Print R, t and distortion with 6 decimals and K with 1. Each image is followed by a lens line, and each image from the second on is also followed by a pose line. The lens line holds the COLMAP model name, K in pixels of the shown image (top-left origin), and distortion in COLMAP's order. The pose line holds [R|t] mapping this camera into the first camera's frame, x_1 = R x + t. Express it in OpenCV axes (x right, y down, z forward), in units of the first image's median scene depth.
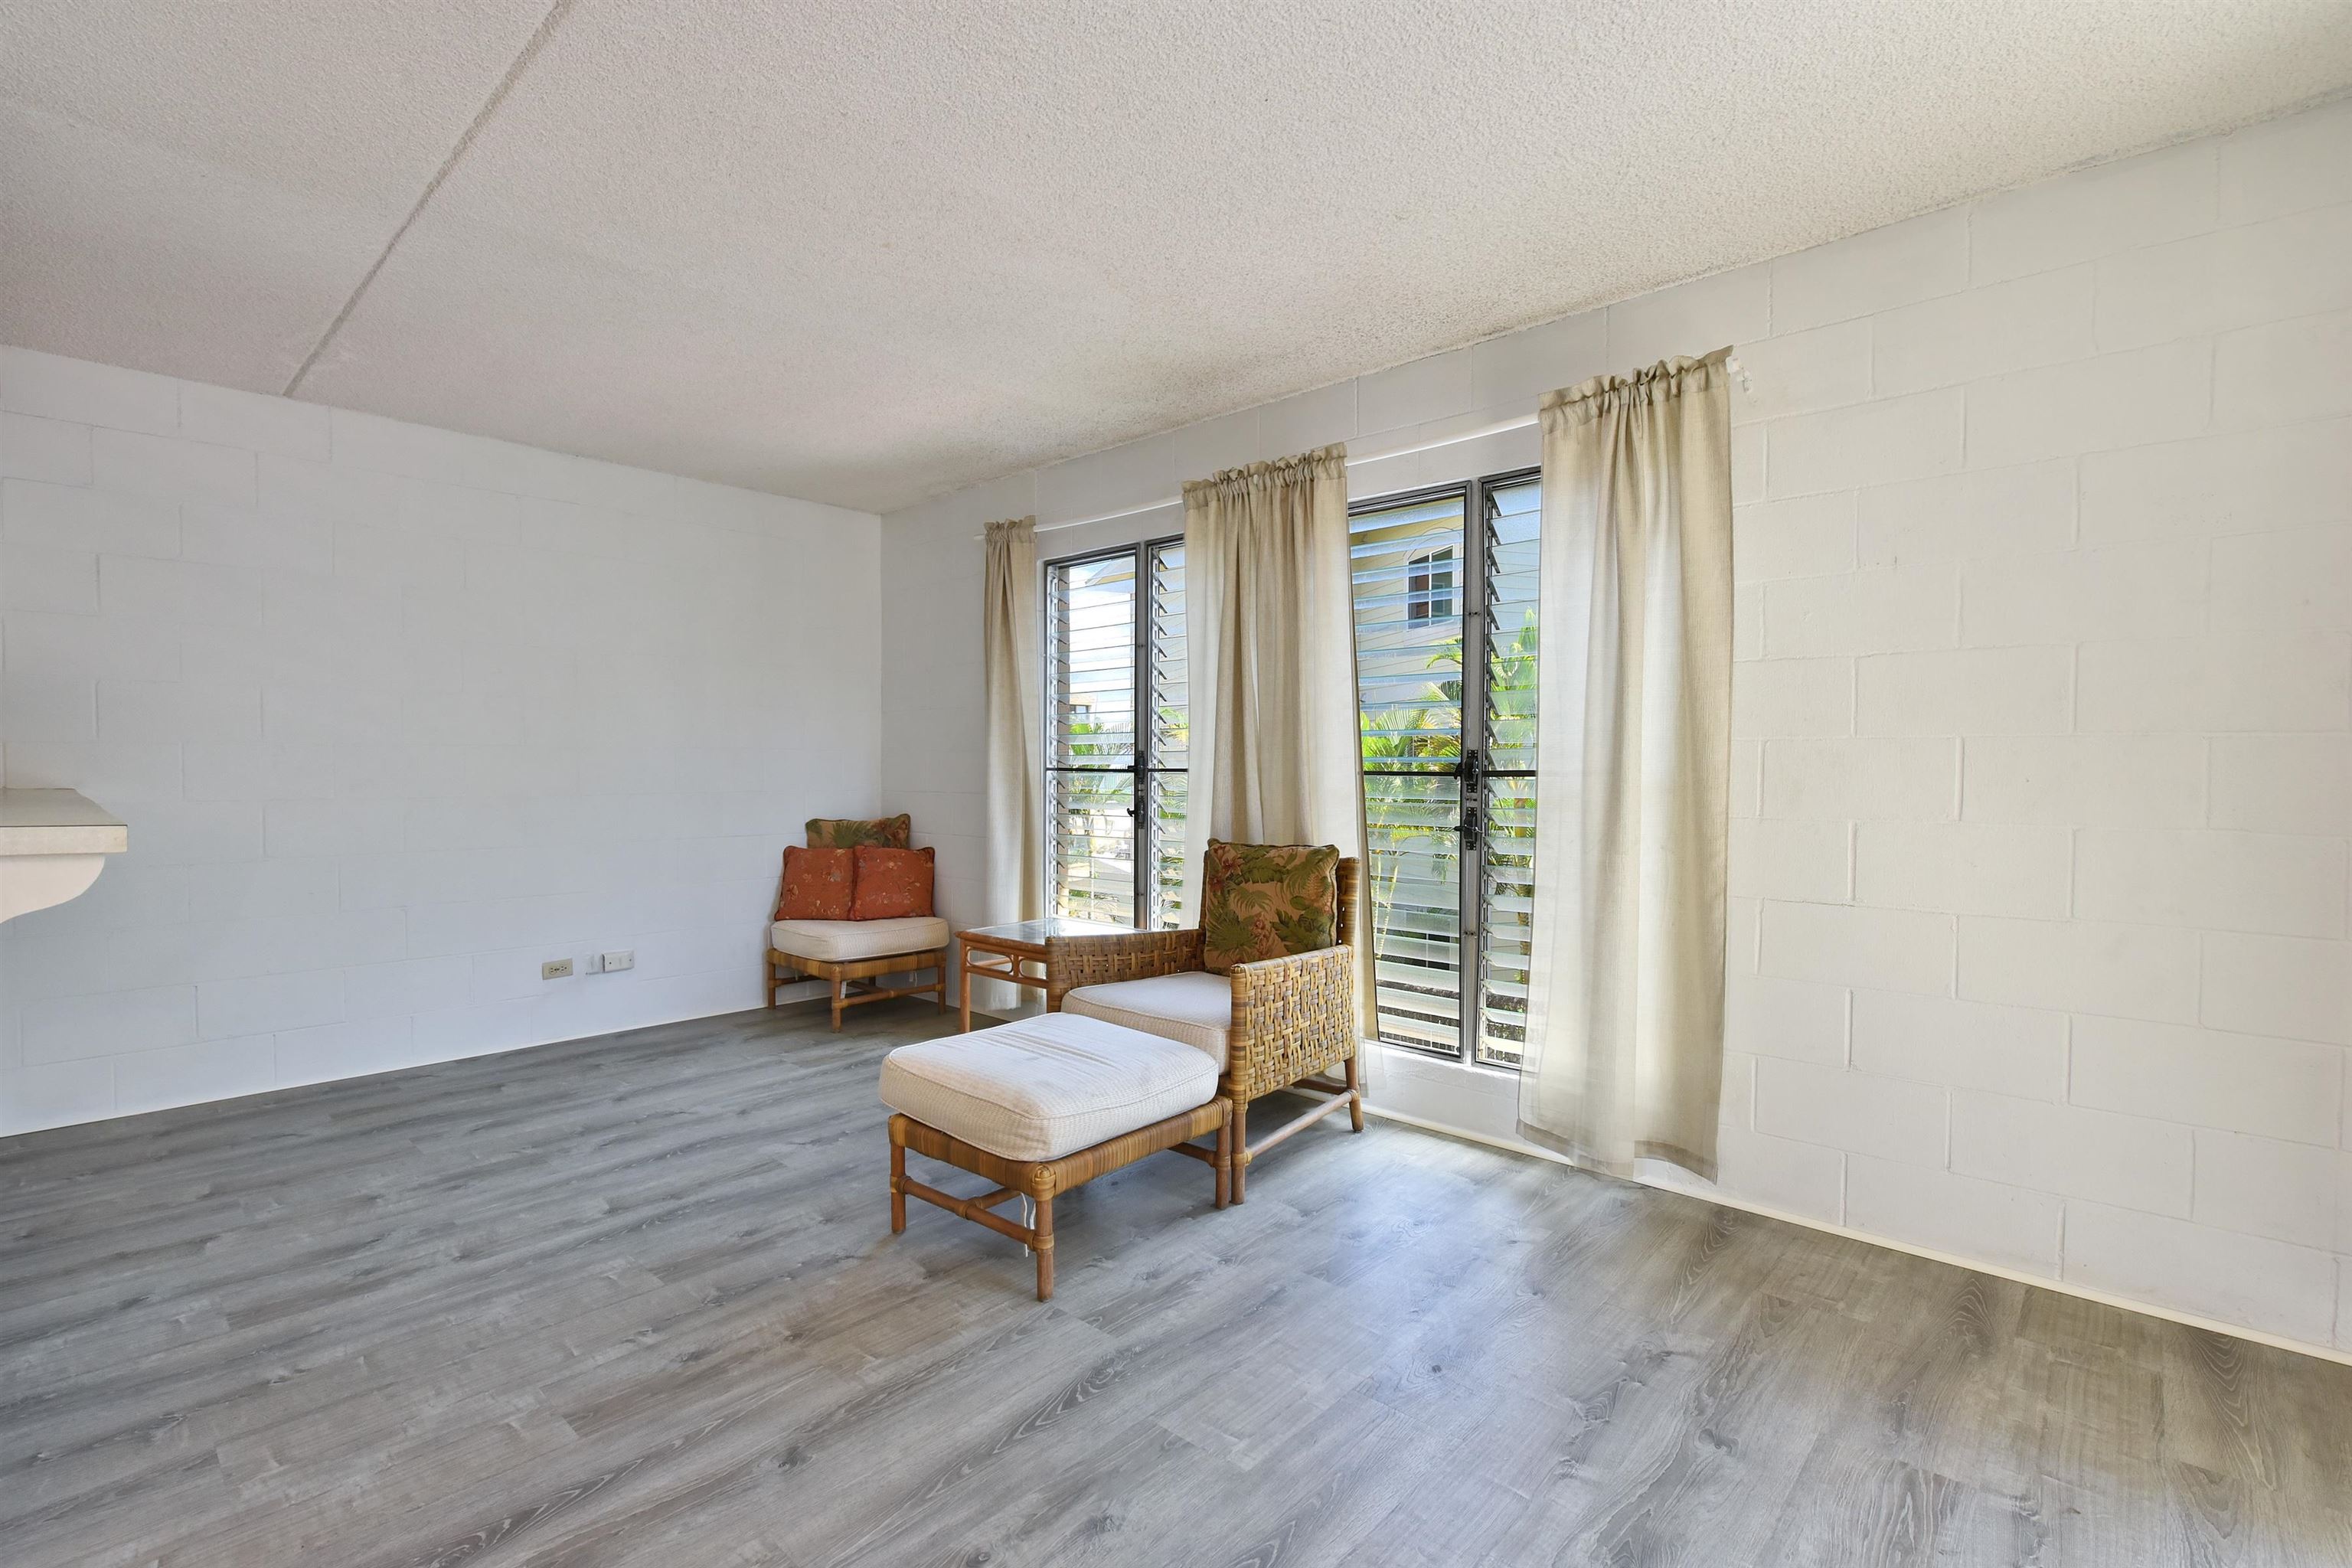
lens RADIAL K [[1081.7, 0, 1182.4], [0, 1081.7, 817.2], [0, 0, 1]] dist [-0.000924, -0.000400]
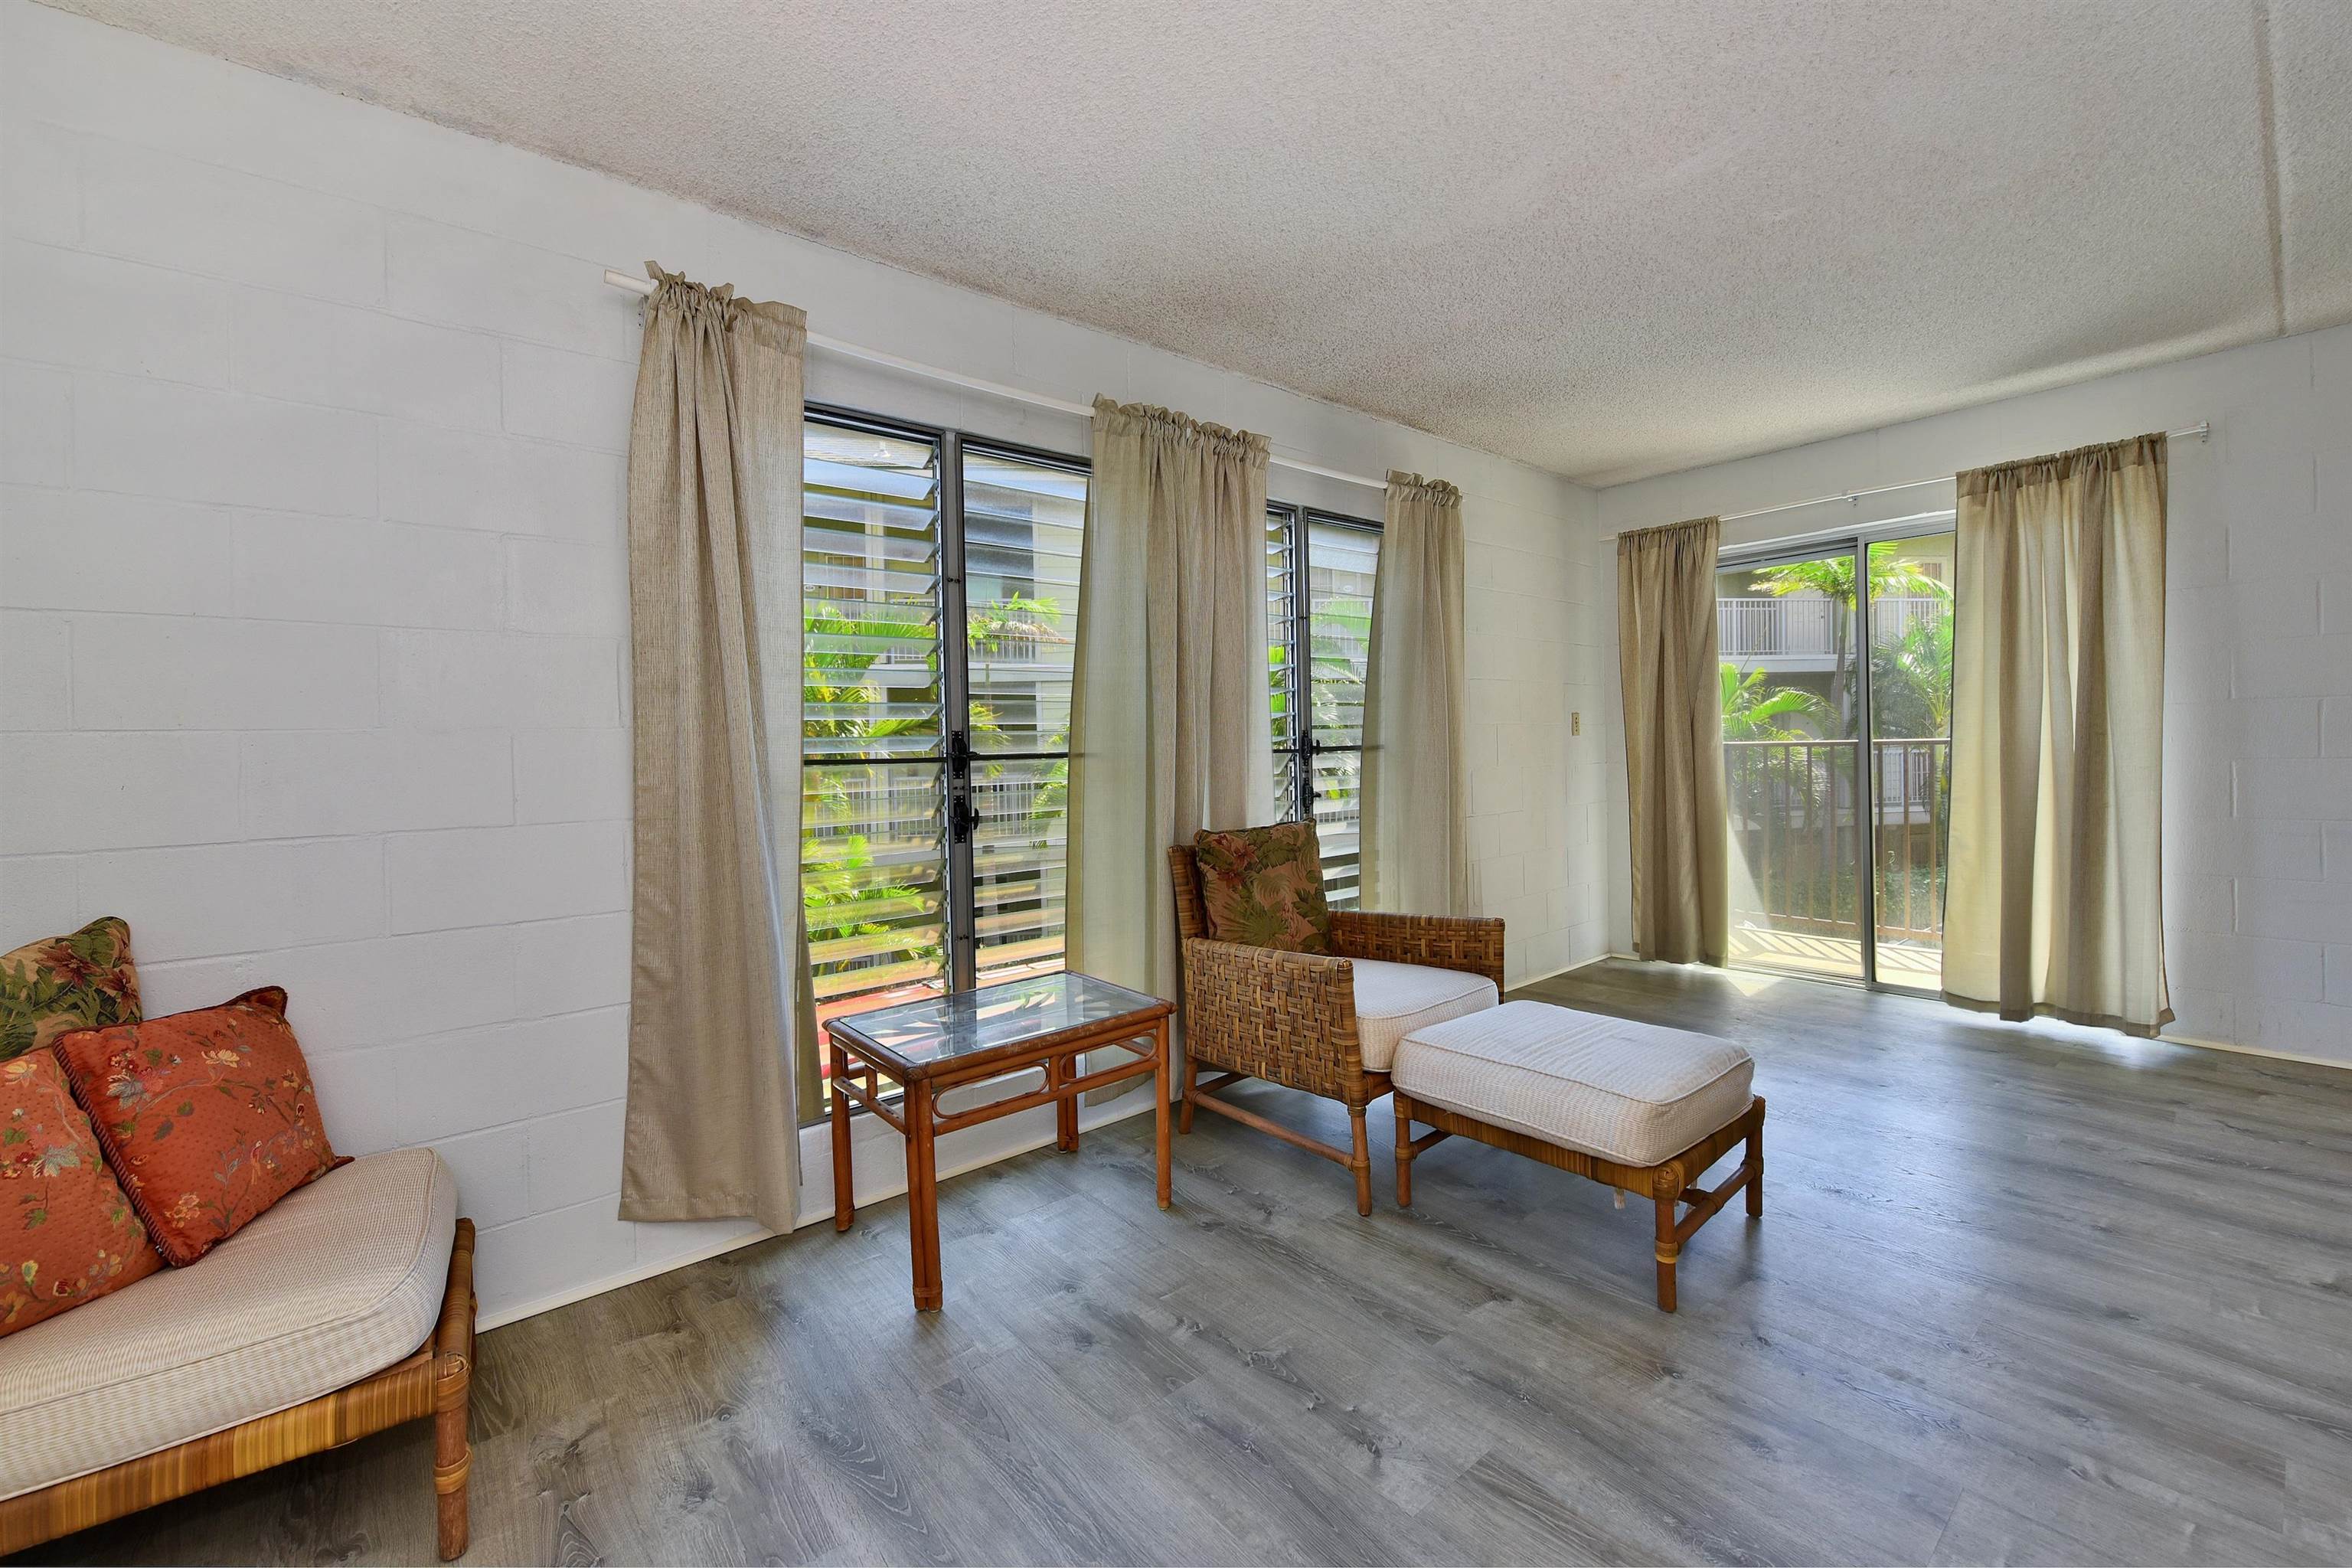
lens RADIAL K [[949.1, 0, 1207.4], [0, 949.1, 776.7], [0, 0, 1]] dist [-0.009654, -0.000058]
pose [[0.118504, -0.036871, 0.992269, -1.094692], [0.071865, 0.997008, 0.028464, -0.066469], [-0.990350, 0.067936, 0.120799, 1.358344]]
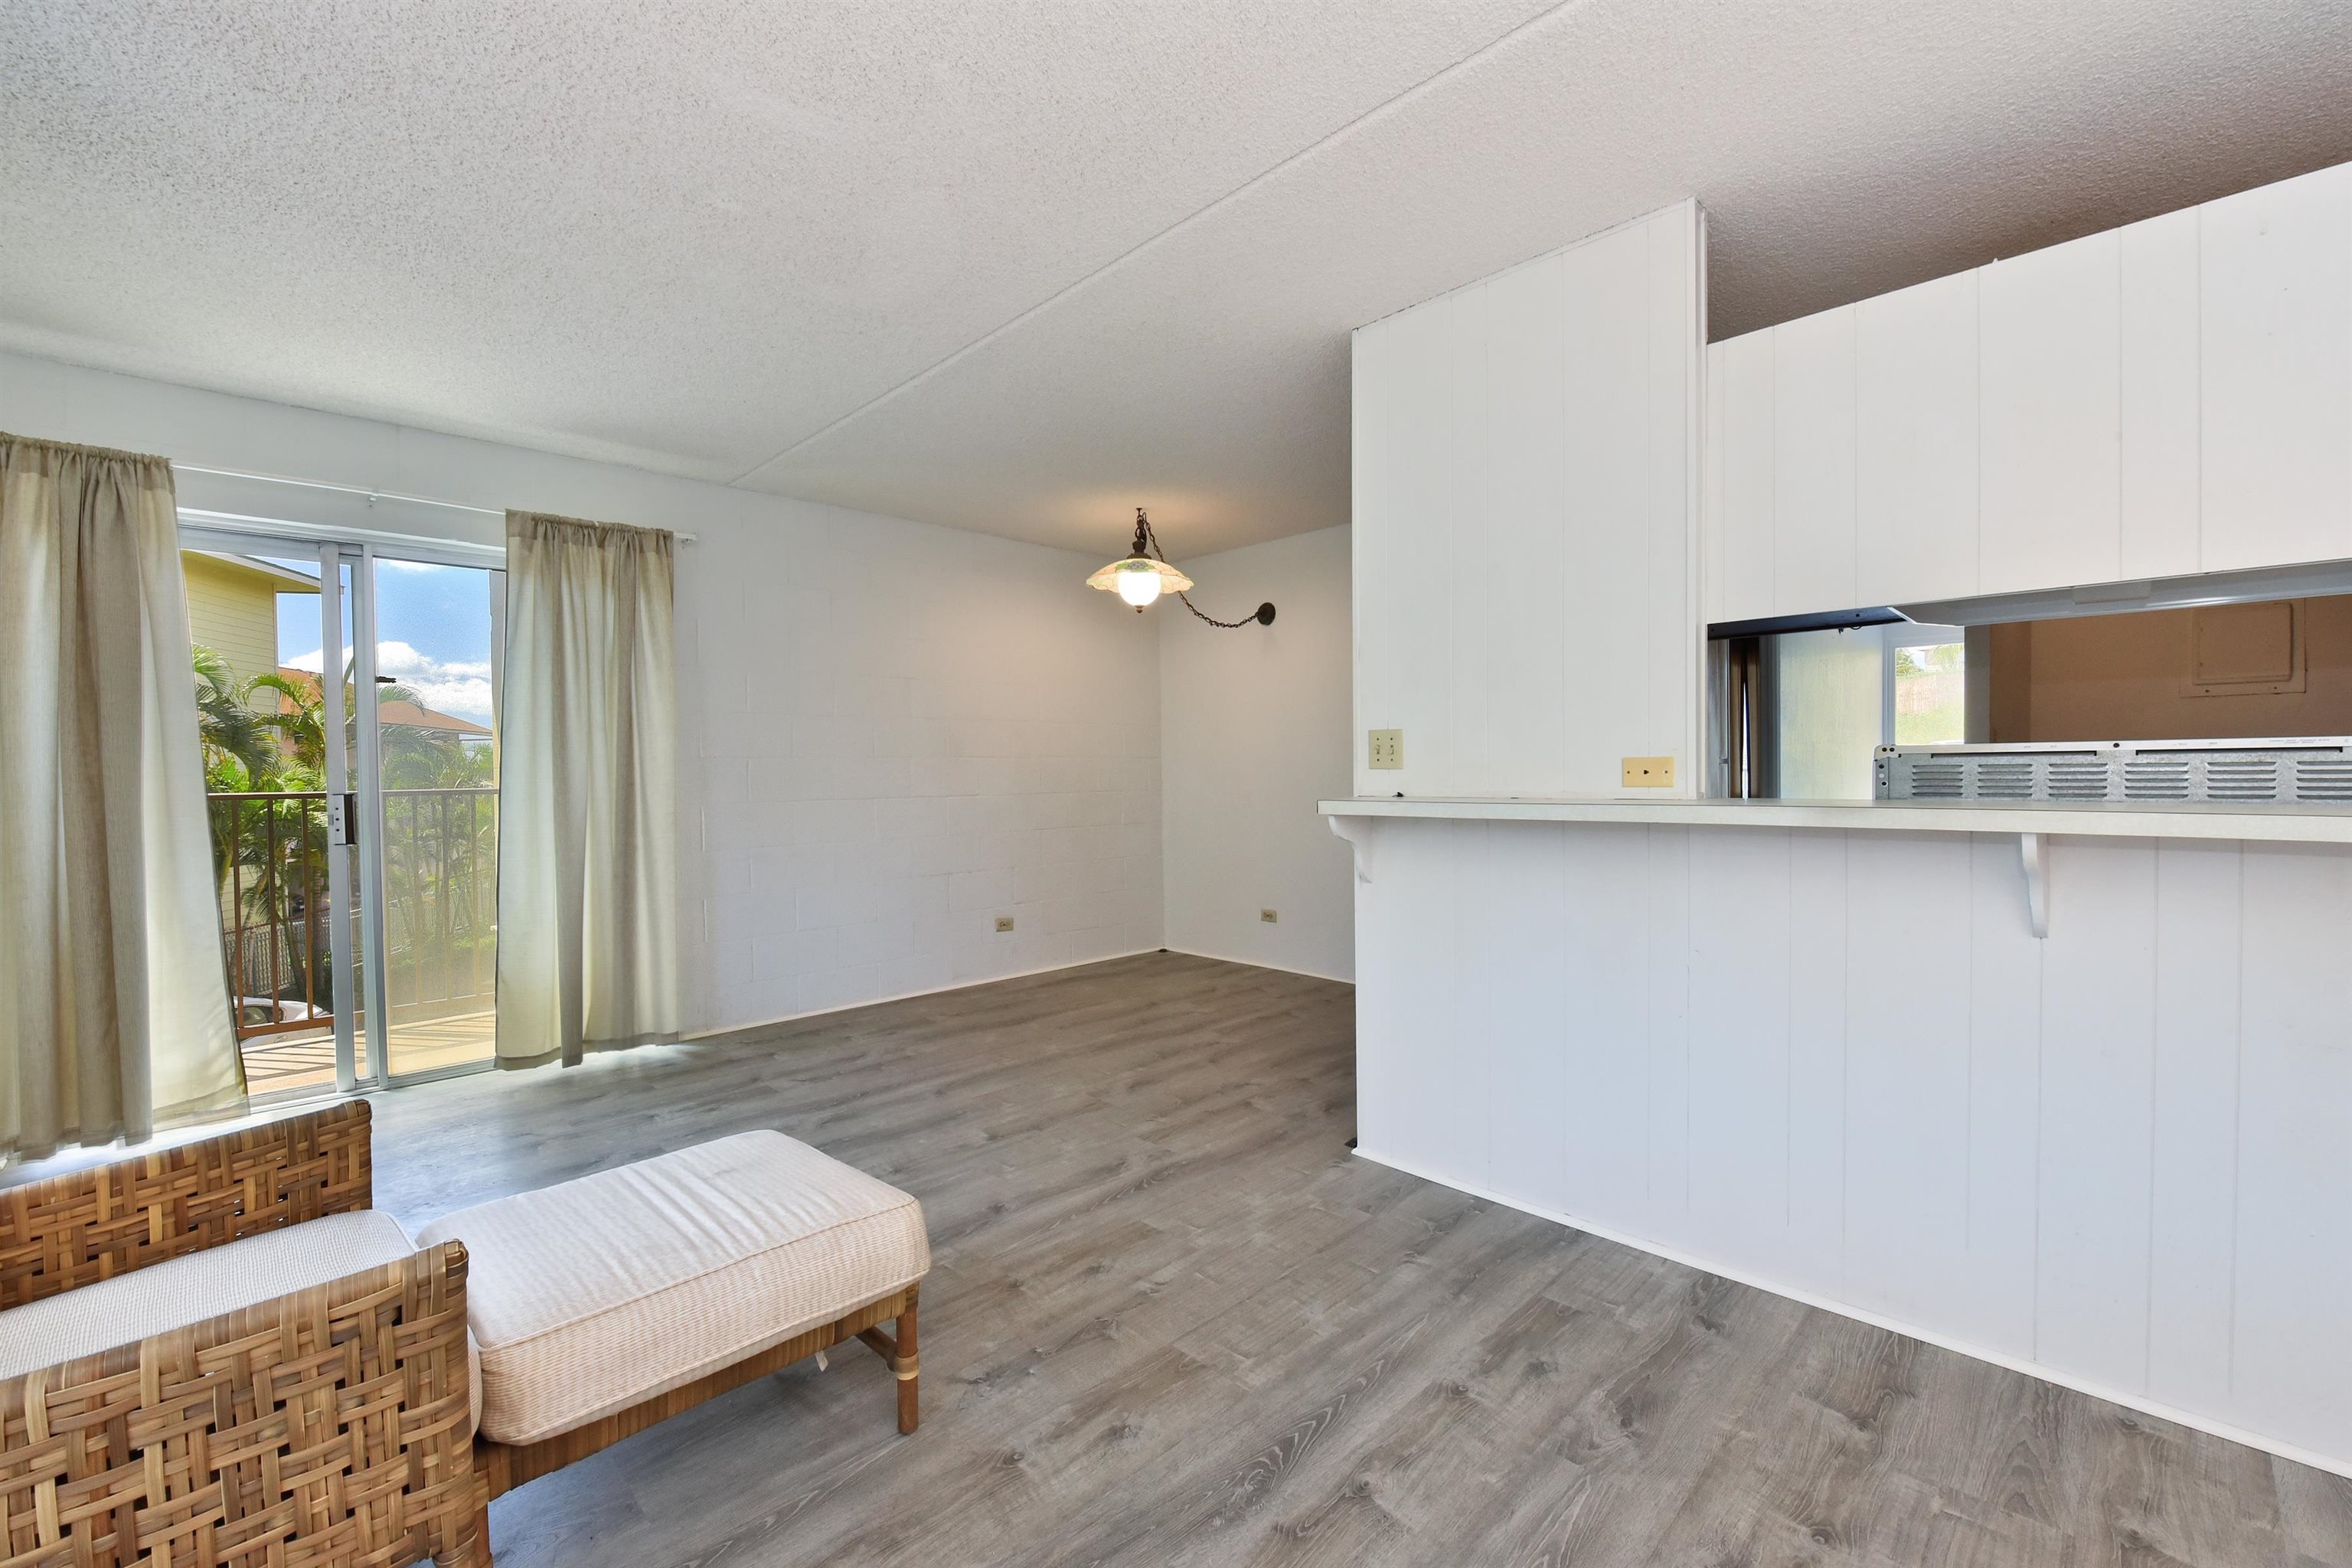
lens RADIAL K [[960.3, 0, 1176.0], [0, 960.3, 784.0], [0, 0, 1]] dist [-0.020099, 0.000036]
pose [[-0.998665, 0.008545, 0.050947, -0.521965], [0.011838, 0.997834, 0.064704, -0.085617], [-0.050284, 0.065220, -0.996603, 1.748301]]
